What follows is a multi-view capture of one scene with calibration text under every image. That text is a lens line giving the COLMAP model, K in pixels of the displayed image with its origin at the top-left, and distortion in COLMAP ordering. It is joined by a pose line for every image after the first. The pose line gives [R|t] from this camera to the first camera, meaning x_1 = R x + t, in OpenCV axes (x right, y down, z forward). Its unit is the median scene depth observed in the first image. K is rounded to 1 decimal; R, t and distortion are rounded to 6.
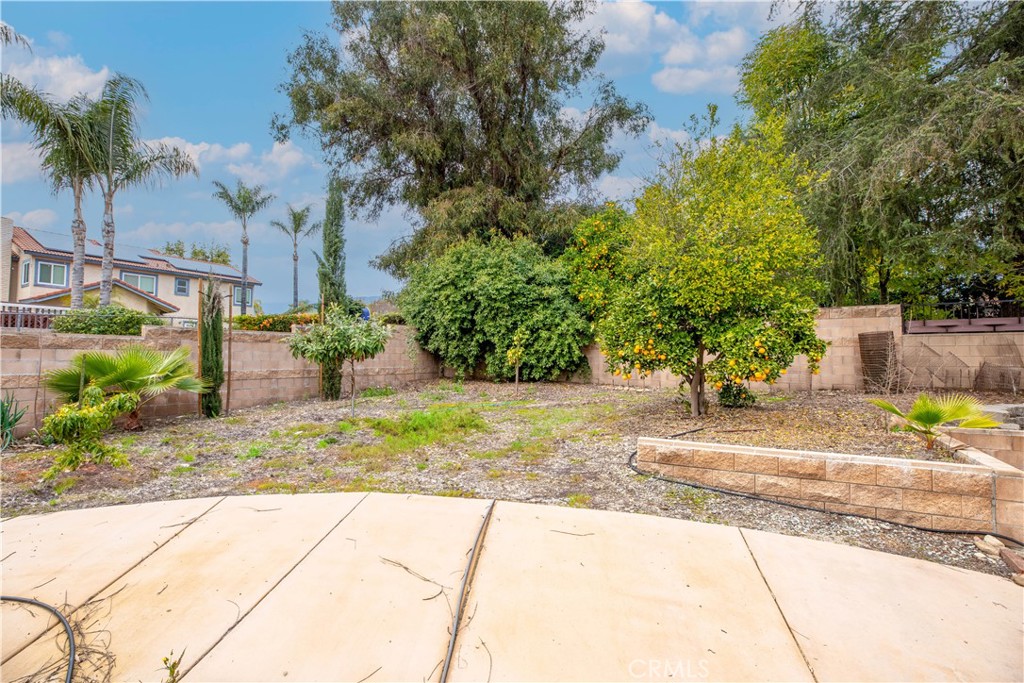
lens RADIAL K [[461.0, 0, 512.3], [0, 461.0, 342.7], [0, 0, 1]] dist [-0.023835, -0.000279]
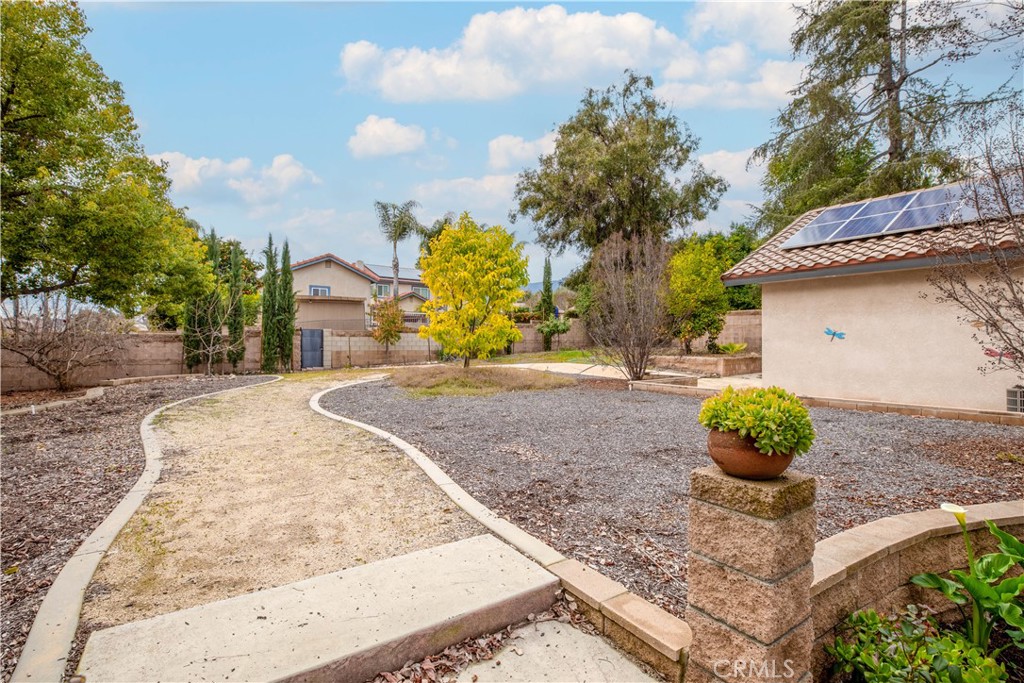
lens RADIAL K [[461.0, 0, 509.9], [0, 461.0, 341.0], [0, 0, 1]] dist [-0.023835, -0.000279]
pose [[0.926553, 0.000107, -0.376165, 0.218756], [0.012538, 0.999436, 0.031166, -0.005545], [0.375956, -0.033593, 0.926028, -0.868021]]
